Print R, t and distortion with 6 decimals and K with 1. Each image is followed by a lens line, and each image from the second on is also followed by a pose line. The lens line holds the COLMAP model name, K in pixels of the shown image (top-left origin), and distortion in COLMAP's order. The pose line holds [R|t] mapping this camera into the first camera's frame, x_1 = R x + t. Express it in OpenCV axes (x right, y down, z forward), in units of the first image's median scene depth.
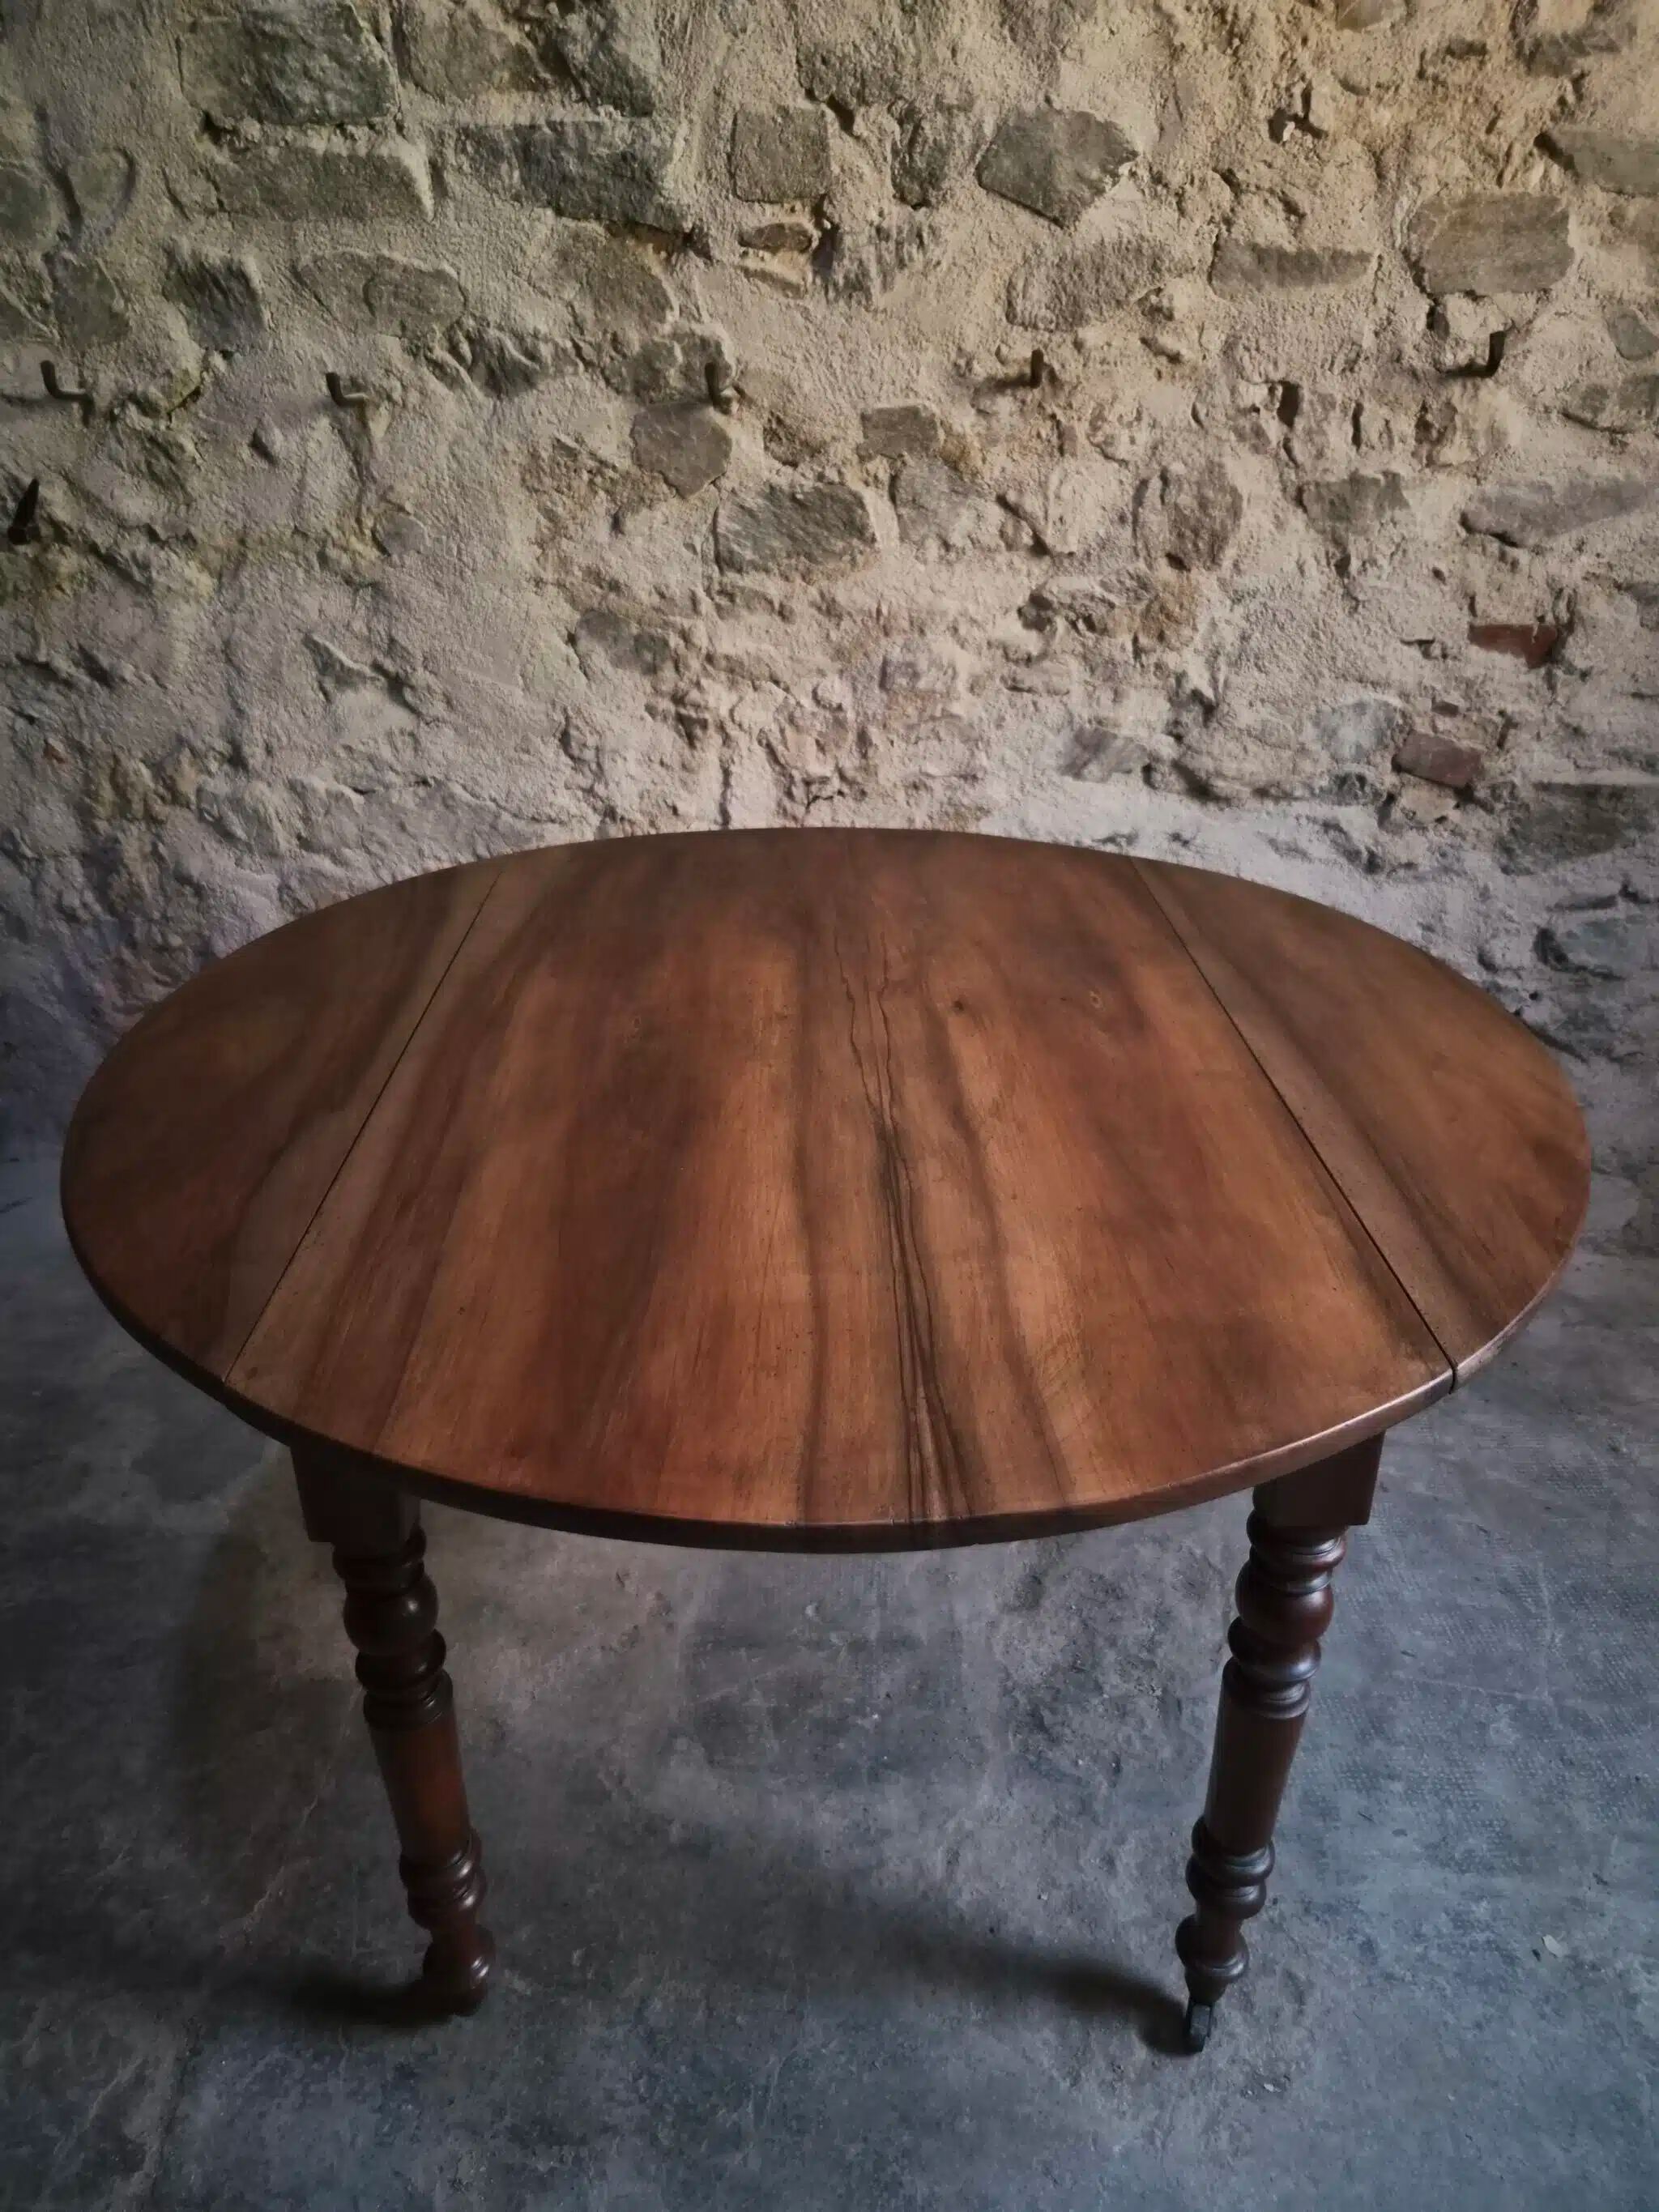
lens RADIAL K [[1488.2, 0, 833.8], [0, 1488.2, 1102.1], [0, 0, 1]] dist [0.063692, -0.049663]
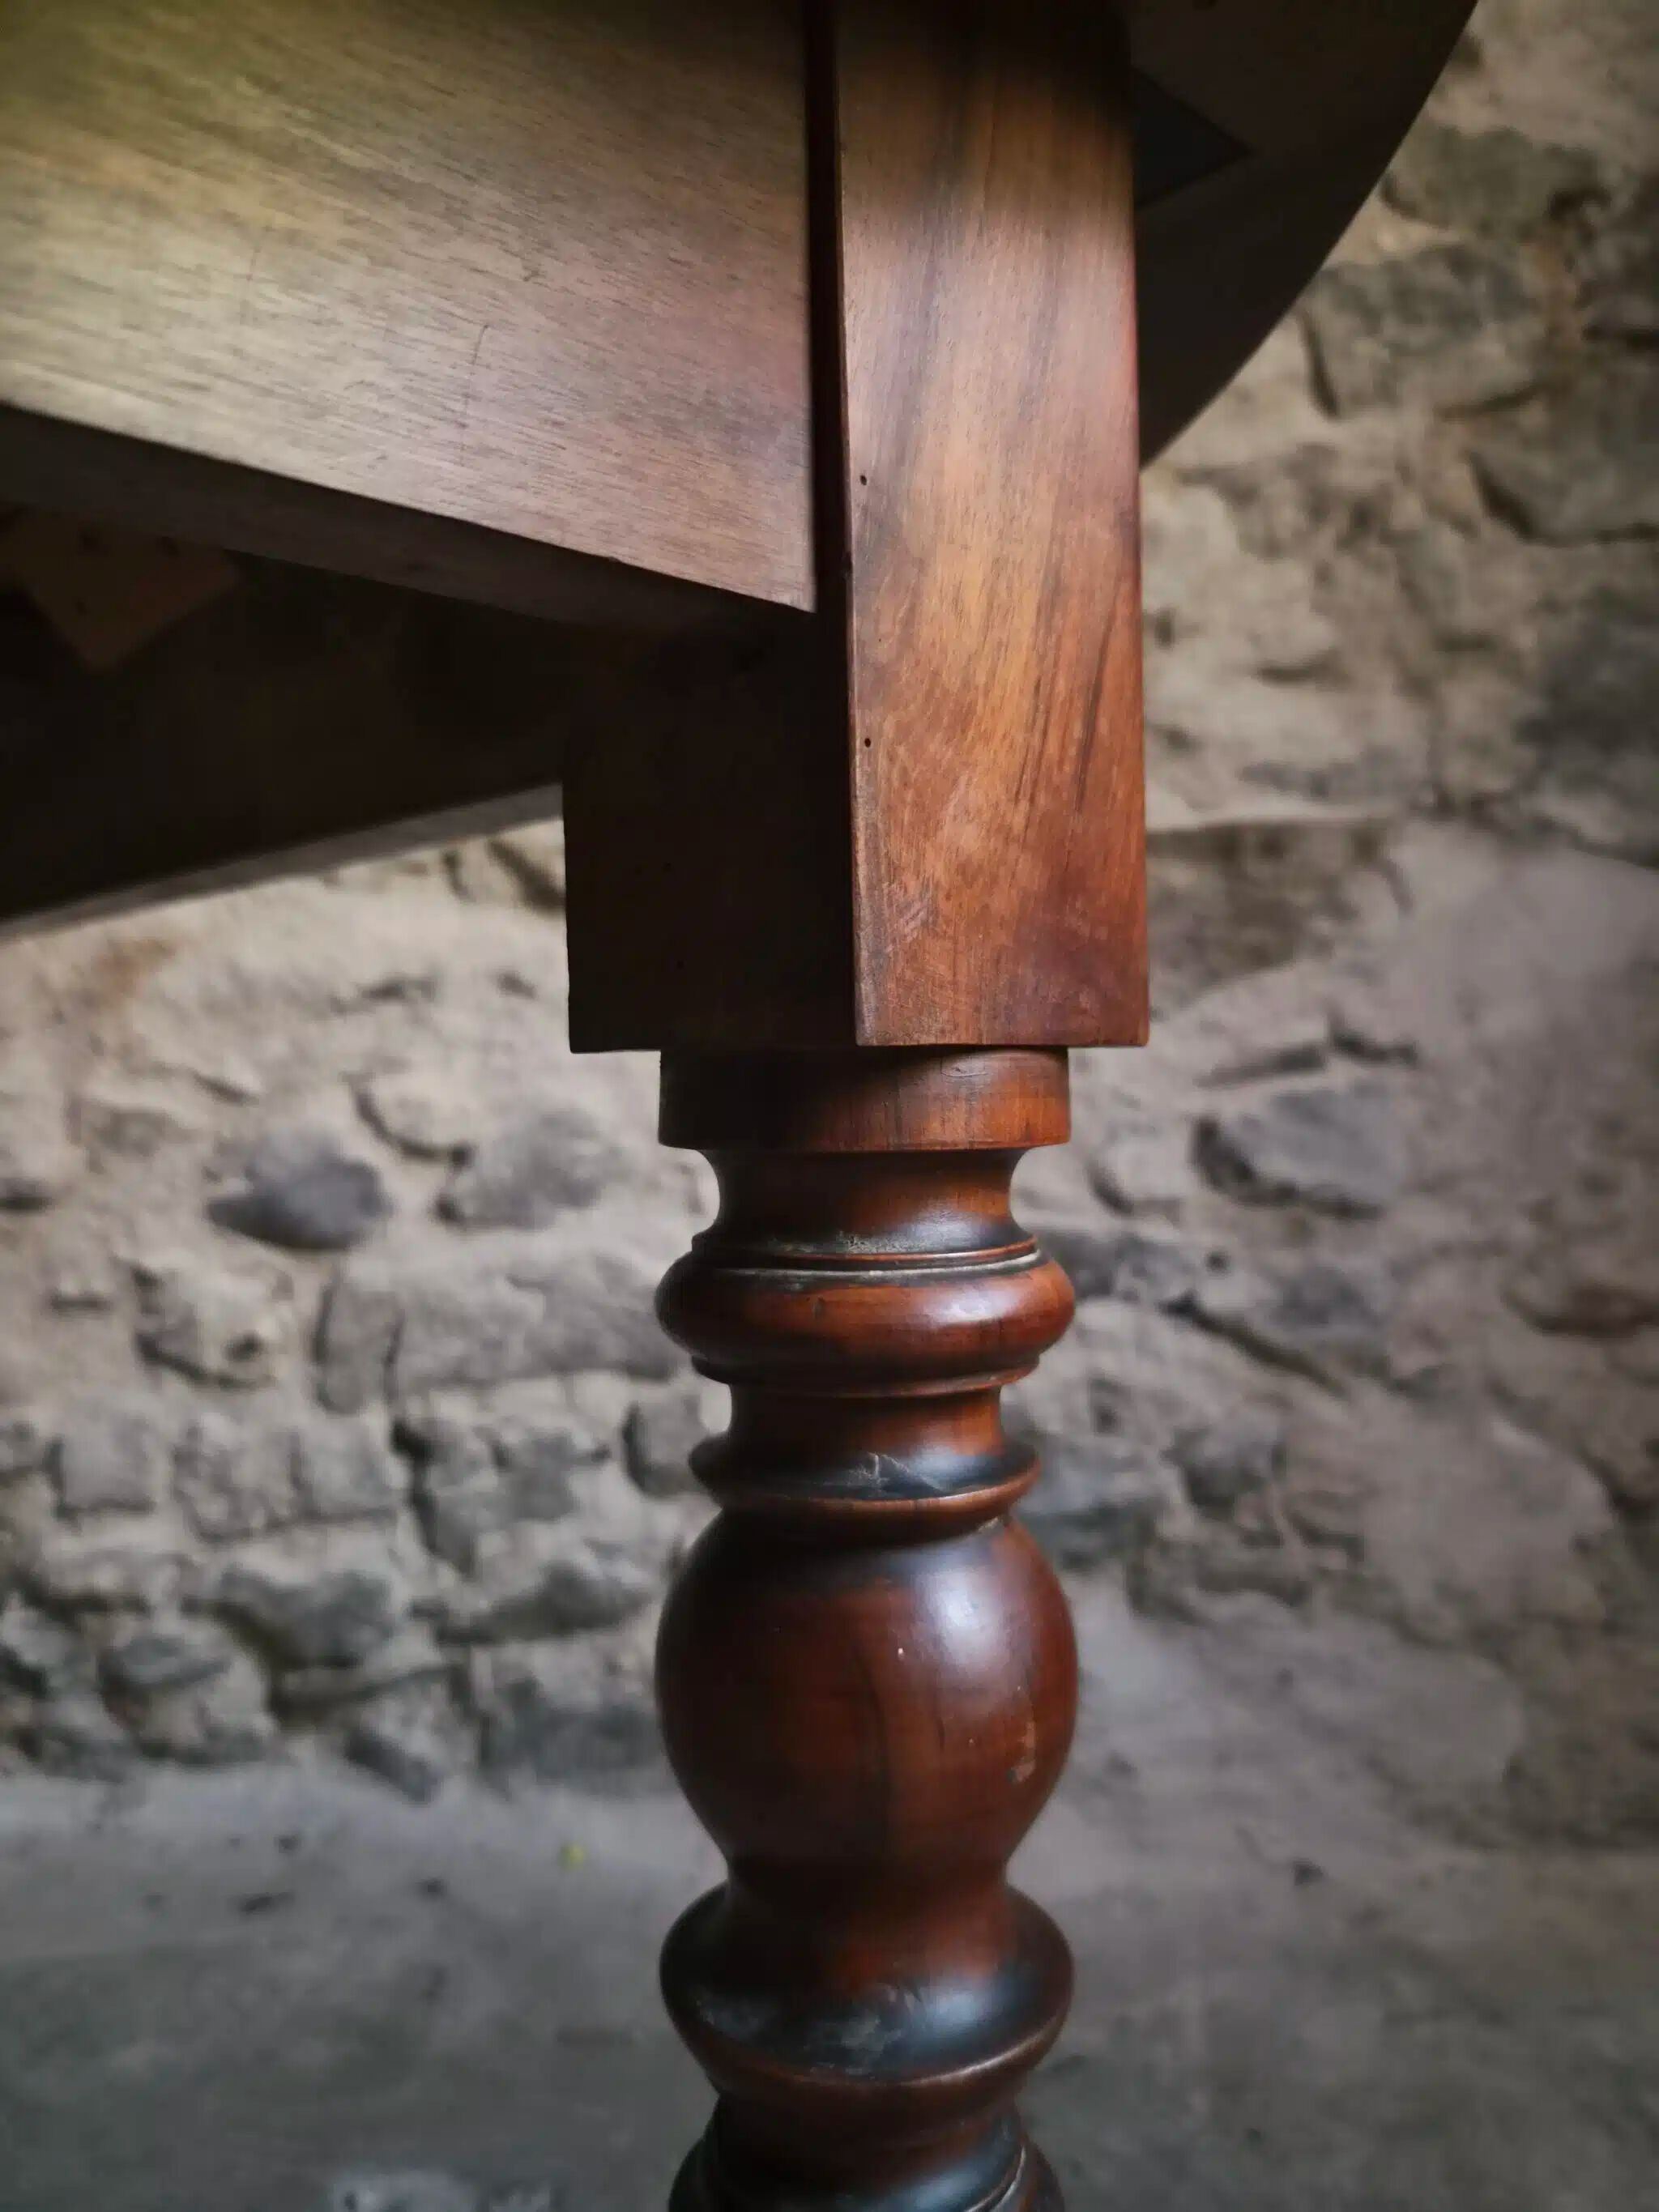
lens RADIAL K [[1552.5, 0, 848.7], [0, 1552.5, 1099.0], [0, 0, 1]] dist [0.058213, -0.044329]
pose [[0.999654, -0.016316, 0.020642, 0.354772], [0.023670, 0.900236, -0.434758, 0.111353], [-0.011489, 0.435096, 0.900311, 0.542462]]
